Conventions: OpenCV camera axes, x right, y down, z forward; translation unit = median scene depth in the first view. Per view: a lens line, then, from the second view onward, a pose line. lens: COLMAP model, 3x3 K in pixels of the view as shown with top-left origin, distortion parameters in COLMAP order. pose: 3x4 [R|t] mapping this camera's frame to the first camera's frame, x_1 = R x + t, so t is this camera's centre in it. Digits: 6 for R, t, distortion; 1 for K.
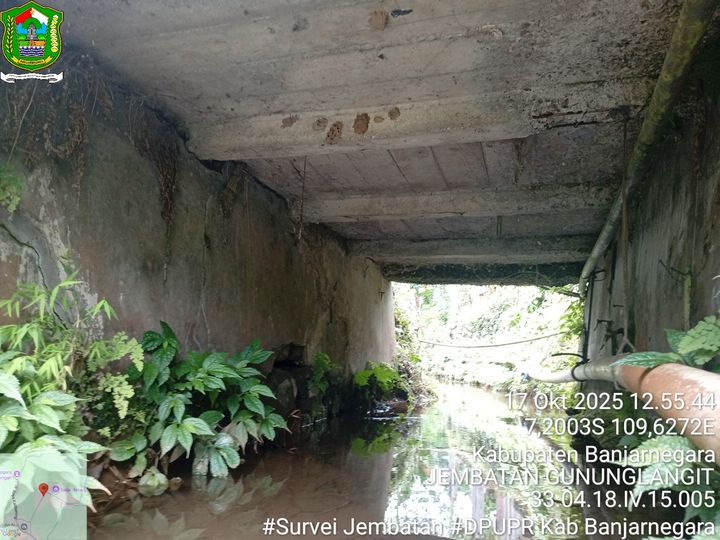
lens RADIAL K [[552.4, 0, 355.6], [0, 552.4, 275.7], [0, 0, 1]] dist [0.090614, -0.198155]
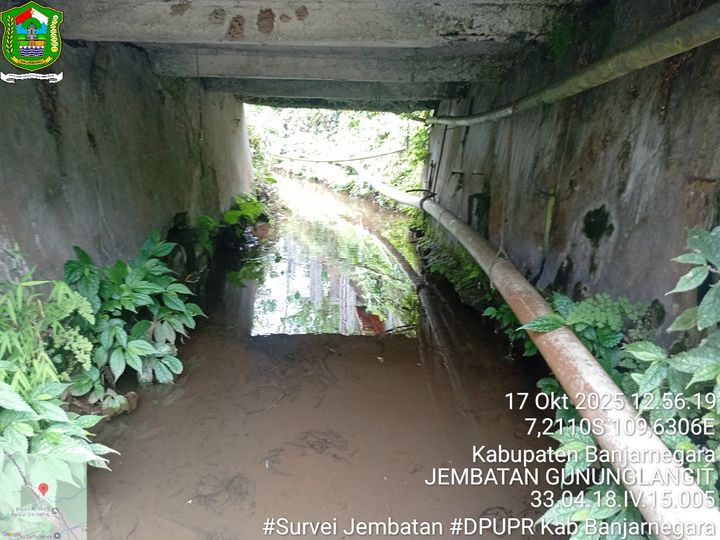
lens RADIAL K [[551.5, 0, 357.2], [0, 551.5, 274.4], [0, 0, 1]] dist [0.105122, -0.218184]
pose [[0.950938, -0.102752, 0.291819, -0.155374], [-0.018911, 0.922167, 0.386328, -0.239579], [-0.308802, -0.372893, 0.874981, -0.020531]]
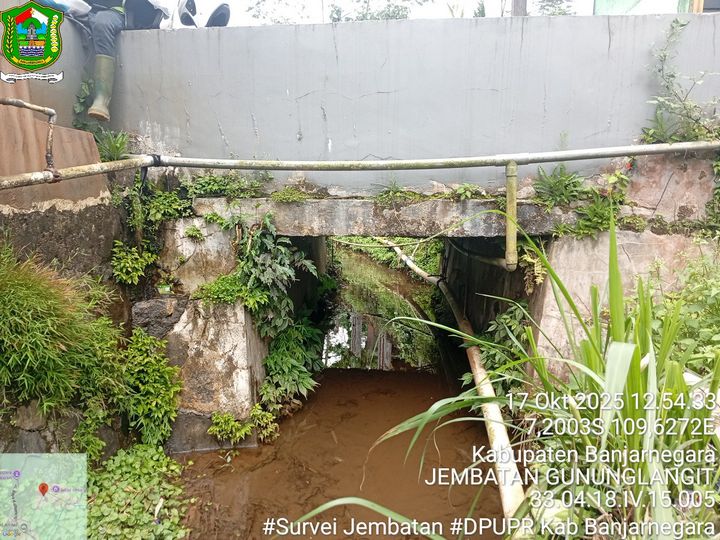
lens RADIAL K [[552.4, 0, 355.6], [0, 552.4, 275.7], [0, 0, 1]] dist [0.090614, -0.198155]
pose [[0.969067, -0.058453, 0.239775, -0.551379], [-0.015413, 0.955316, 0.295183, -0.693795], [-0.246315, -0.289748, 0.924865, -1.086922]]
